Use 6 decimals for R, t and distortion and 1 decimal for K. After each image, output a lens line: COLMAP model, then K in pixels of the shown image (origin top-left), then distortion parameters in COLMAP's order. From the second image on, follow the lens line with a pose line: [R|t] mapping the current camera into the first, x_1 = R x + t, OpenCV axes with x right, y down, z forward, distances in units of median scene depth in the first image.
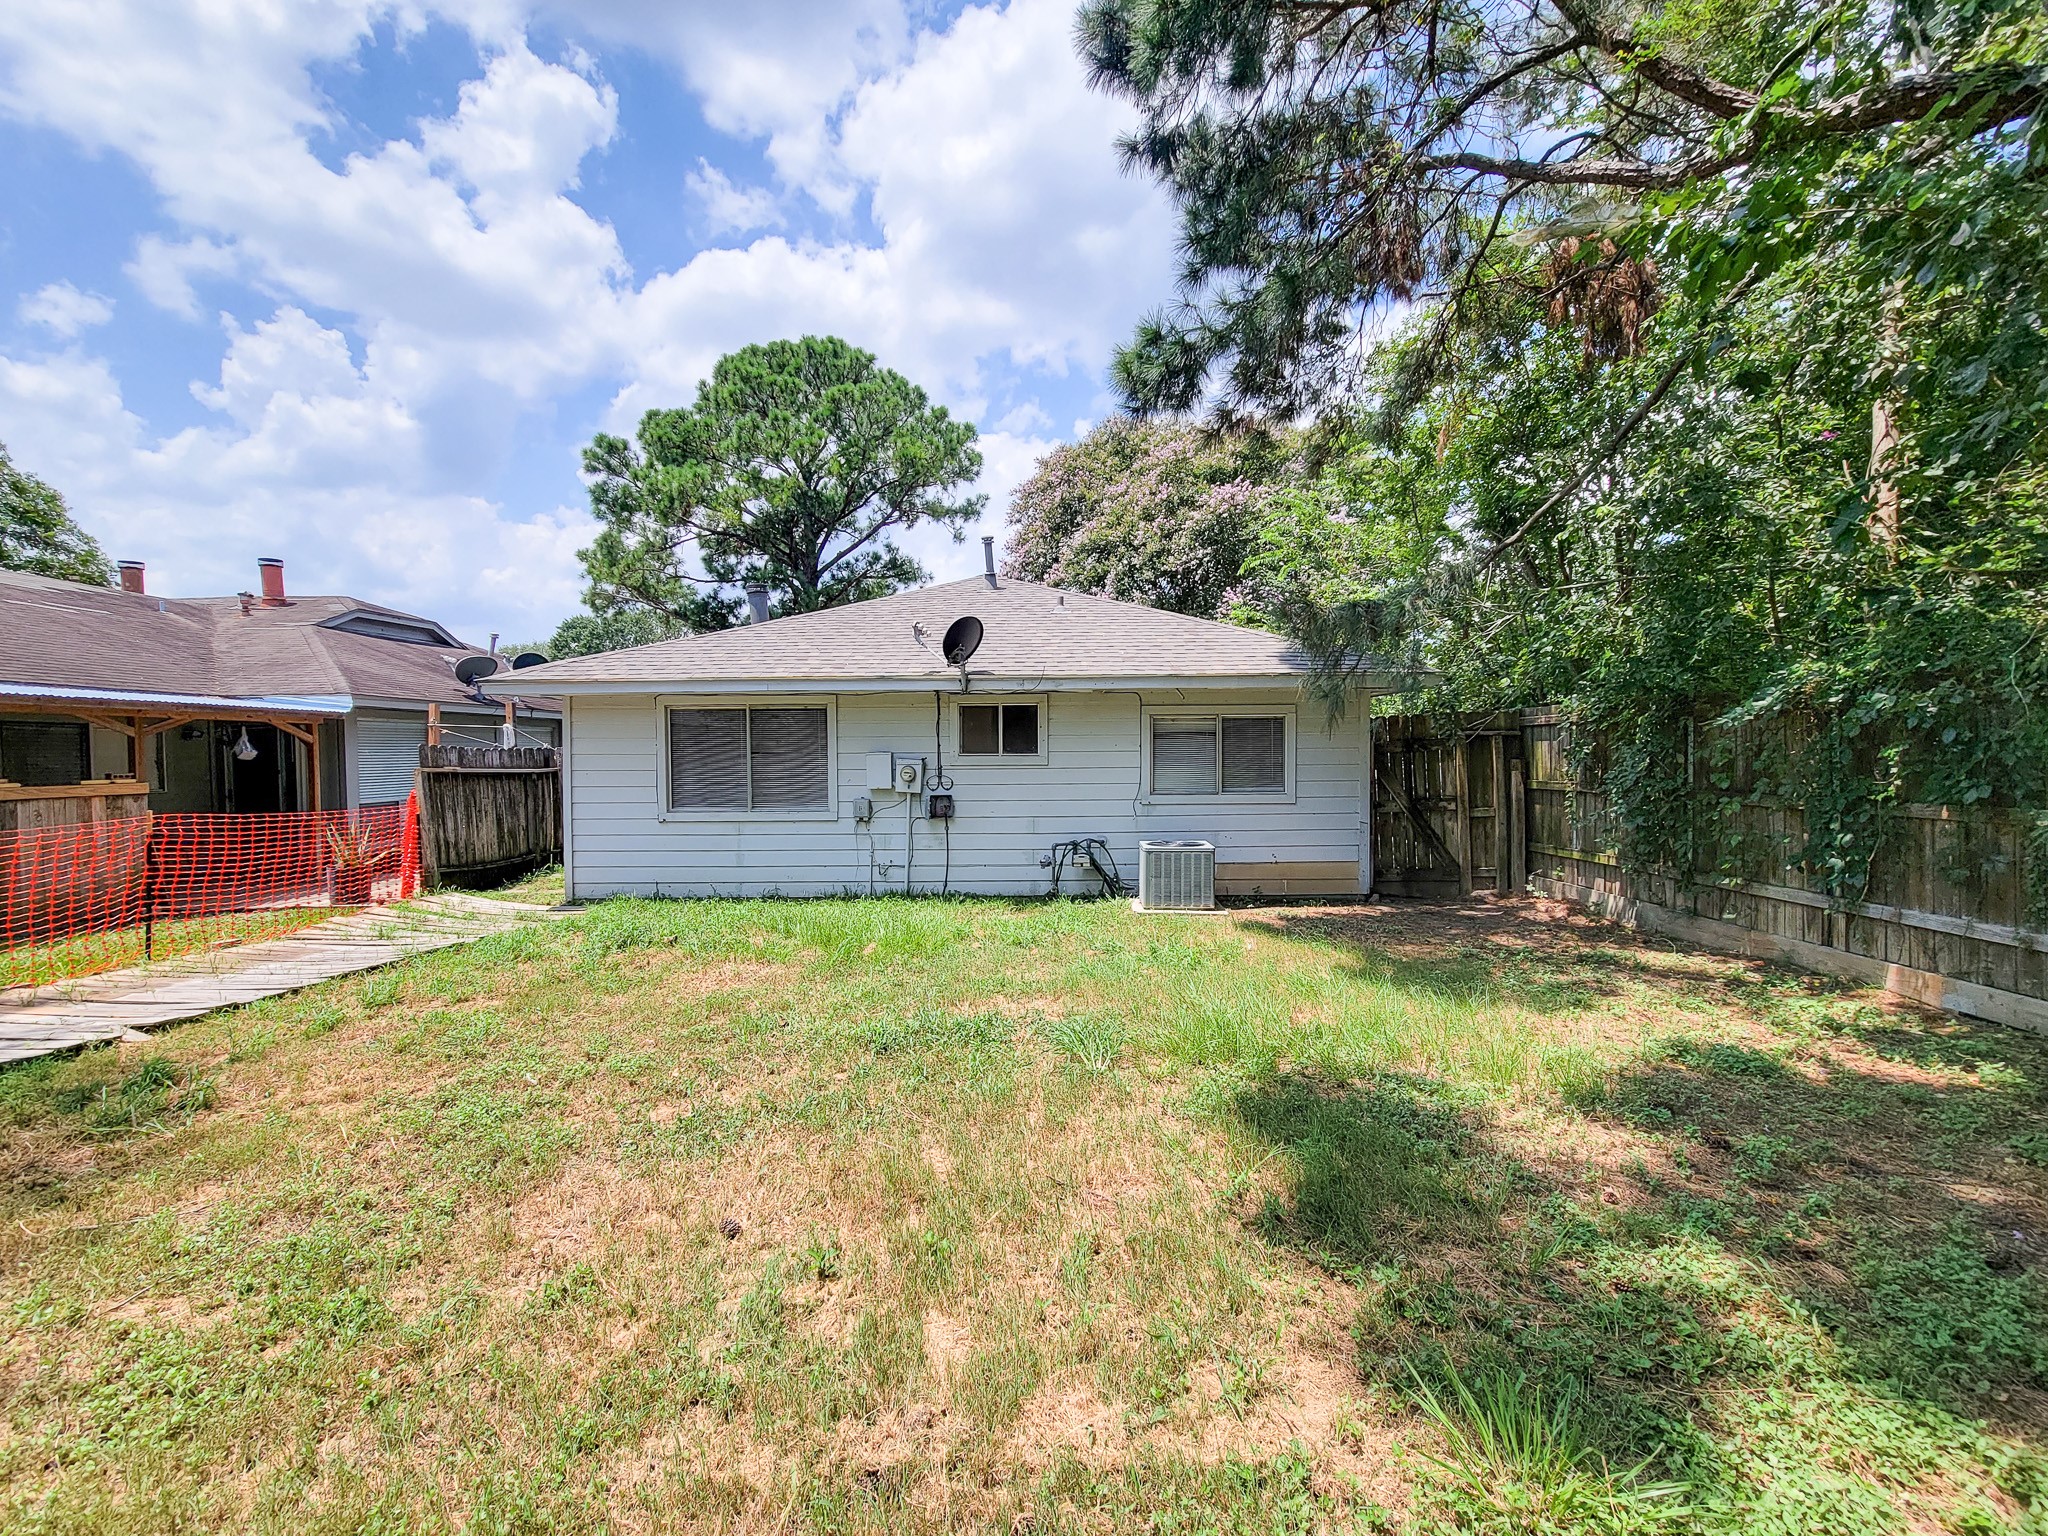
lens RADIAL K [[845.4, 0, 1049.3], [0, 845.4, 775.4], [0, 0, 1]] dist [0.000911, -0.000703]
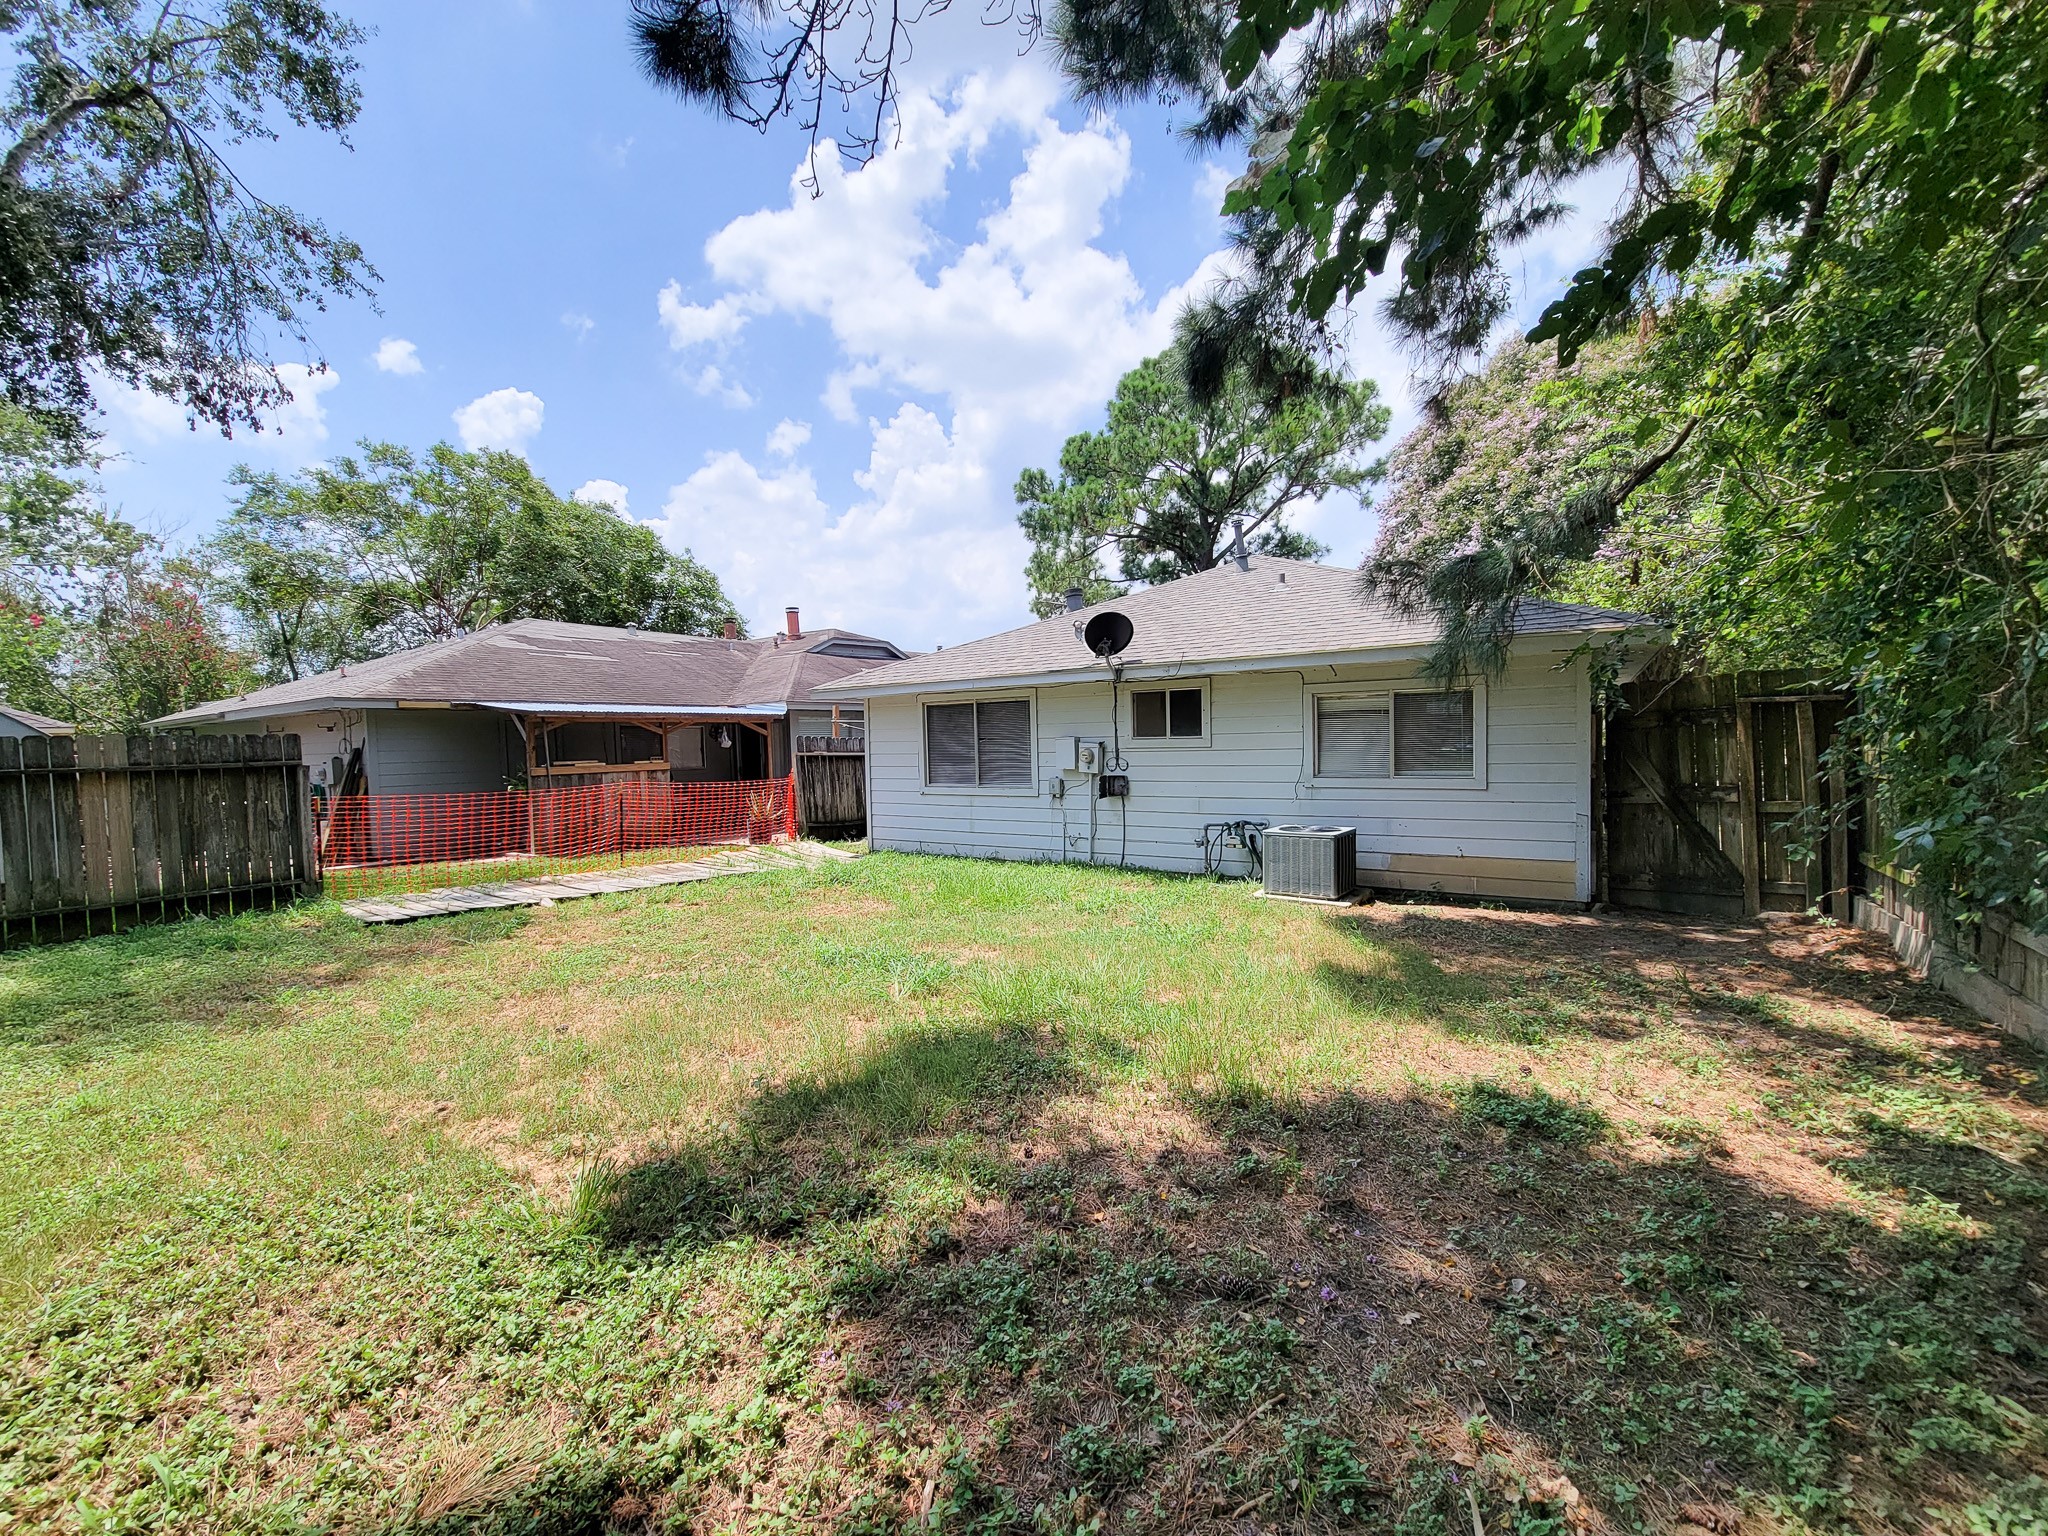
lens RADIAL K [[832.9, 0, 1023.7], [0, 832.9, 774.4], [0, 0, 1]] dist [0.004529, -0.004548]
pose [[0.837009, 0.010000, -0.547098, 0.358954], [0.002747, 0.999744, 0.022476, -0.002468], [0.547182, -0.020315, 0.836767, 0.032835]]
